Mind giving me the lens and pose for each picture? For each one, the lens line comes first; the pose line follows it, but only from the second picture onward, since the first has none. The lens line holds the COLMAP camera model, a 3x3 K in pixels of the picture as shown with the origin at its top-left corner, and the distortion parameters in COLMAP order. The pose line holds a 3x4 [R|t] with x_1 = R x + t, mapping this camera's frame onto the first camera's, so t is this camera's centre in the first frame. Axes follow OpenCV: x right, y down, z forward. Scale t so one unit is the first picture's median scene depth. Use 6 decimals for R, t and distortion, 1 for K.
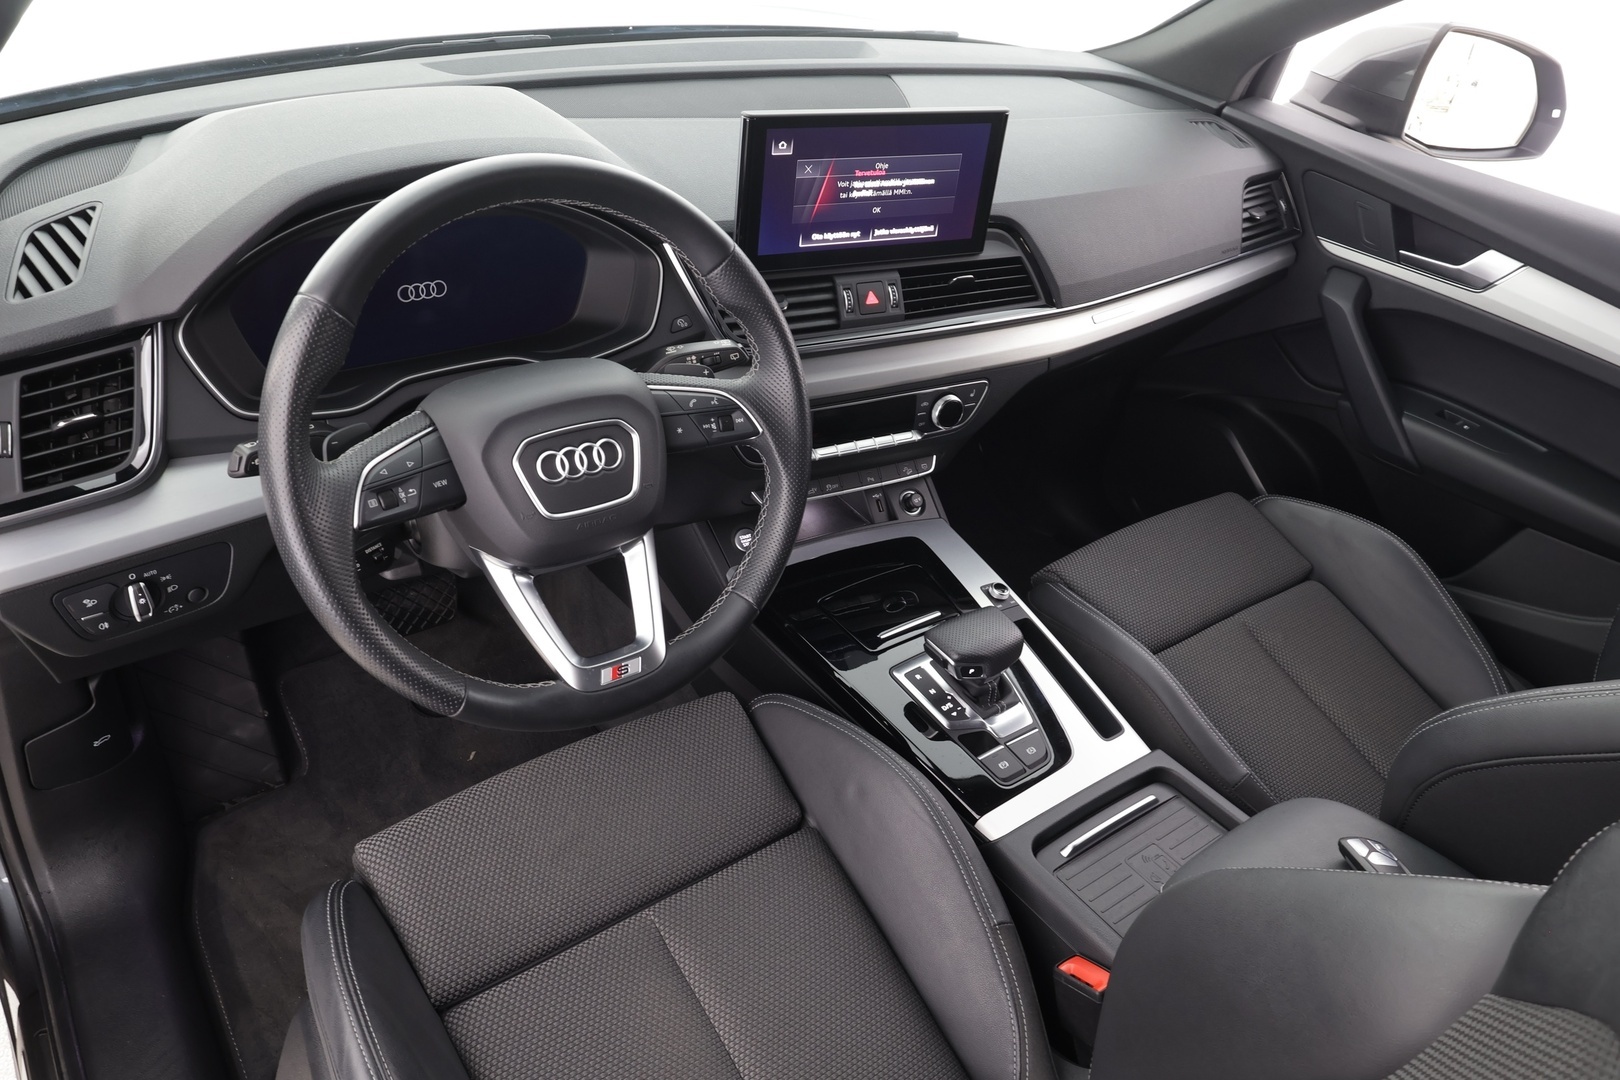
lens RADIAL K [[1095.0, 0, 810.0], [0, 1095.0, 540.0], [0, 0, 1]] dist [0.000896, -0.001222]
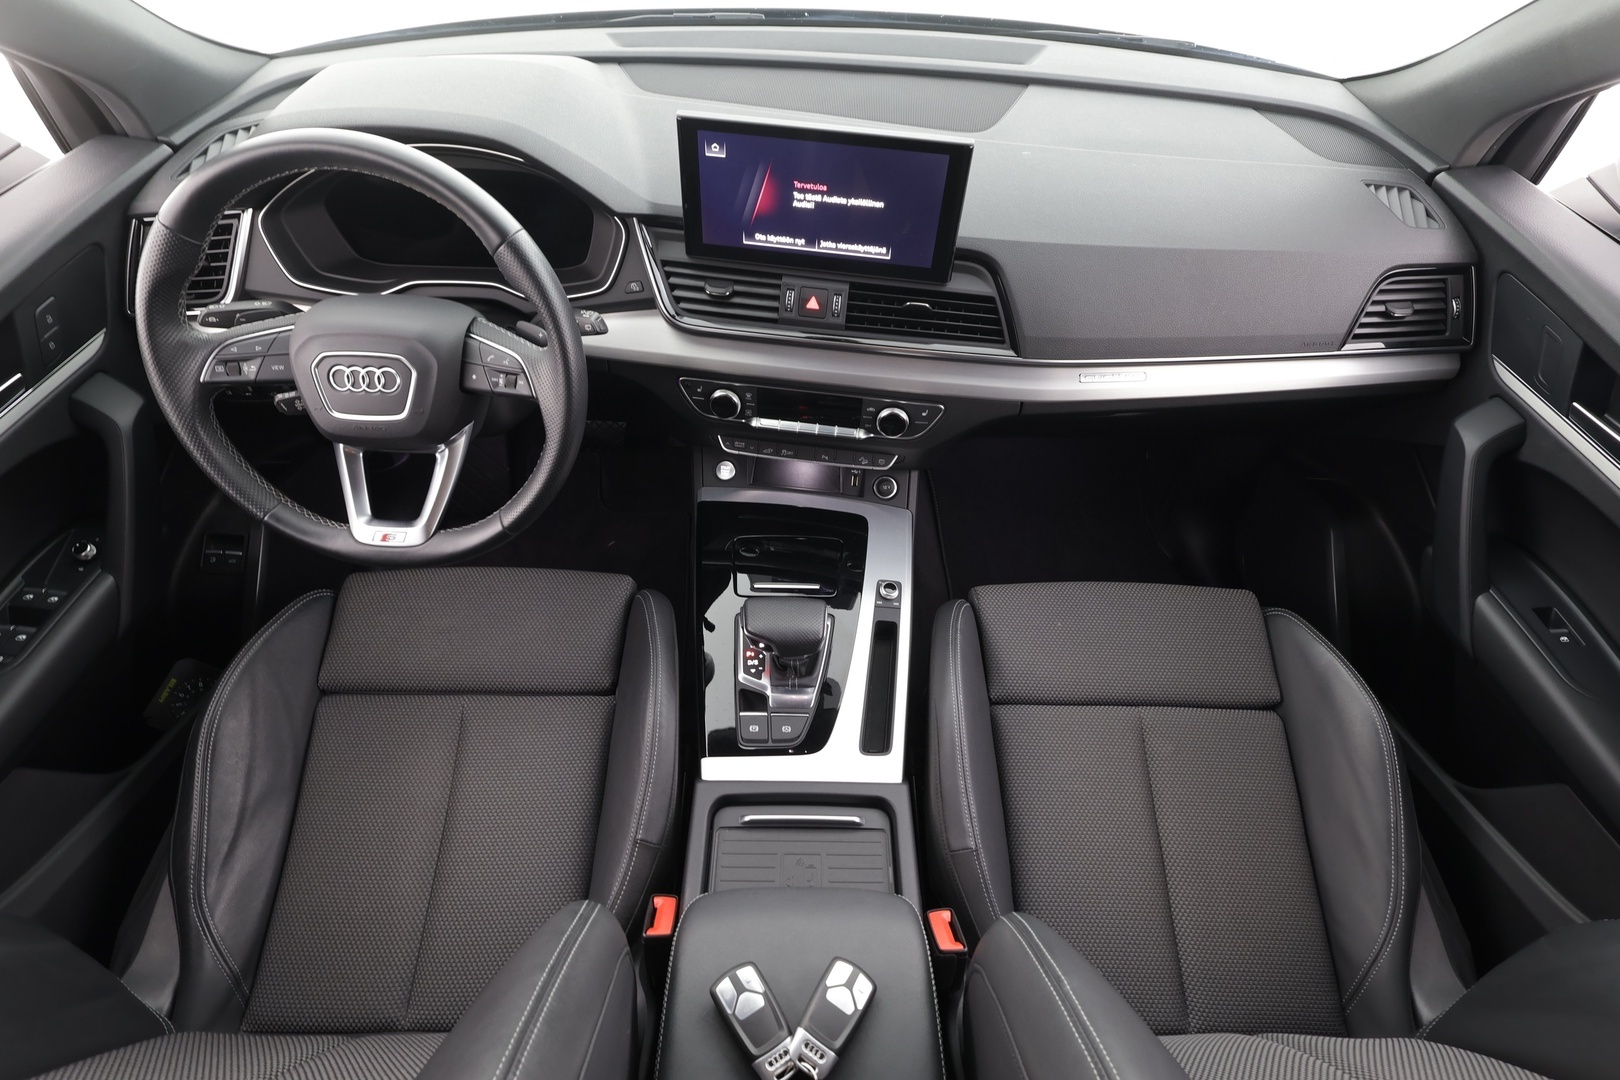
lens RADIAL K [[785.6, 0, 794.9], [0, 785.6, 539.3], [0, 0, 1]] dist [-0.003175, 0.000206]
pose [[0.811988, 0.378940, -0.443937, 0.478206], [-0.294178, 0.922619, 0.249468, -0.192038], [0.504118, -0.071968, 0.860631, 0.293070]]
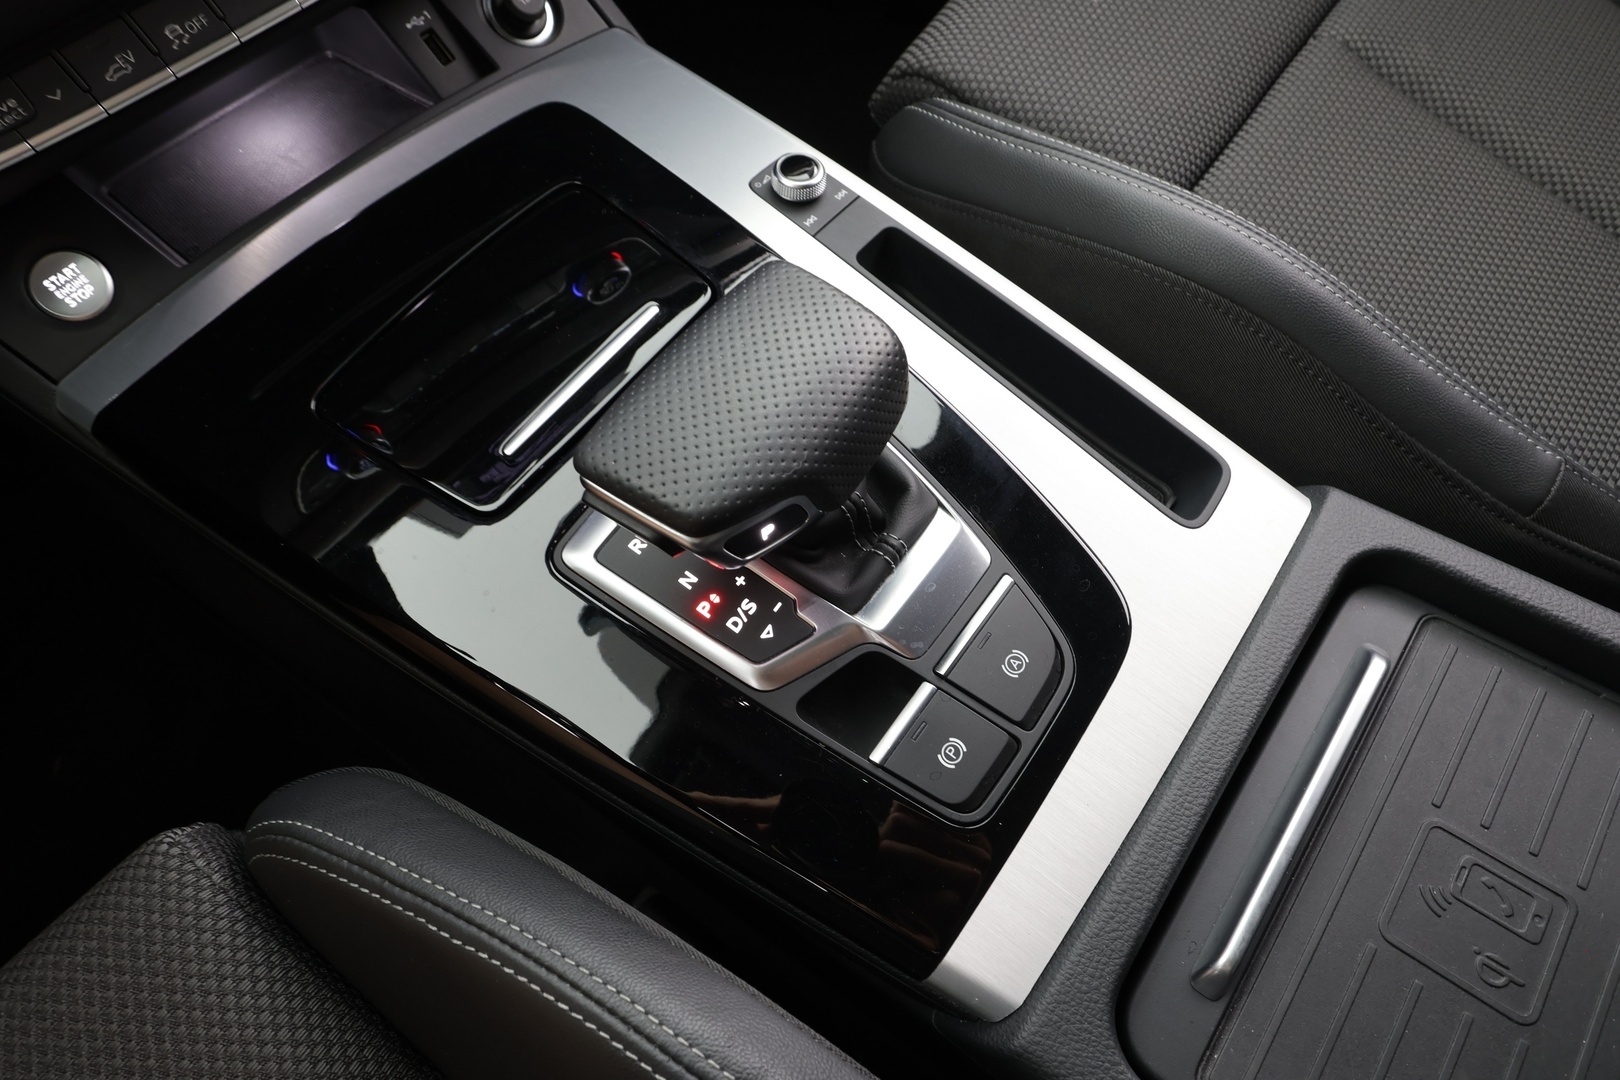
lens RADIAL K [[919.9, 0, 829.4], [0, 919.9, 539.2], [0, 0, 1]] dist [0.001530, 0.000293]
pose [[0.936805, -0.349853, 0.000125, 0.154628], [0.313836, 0.840519, 0.441627, 0.016524], [-0.154610, -0.413679, 0.897199, 0.735966]]
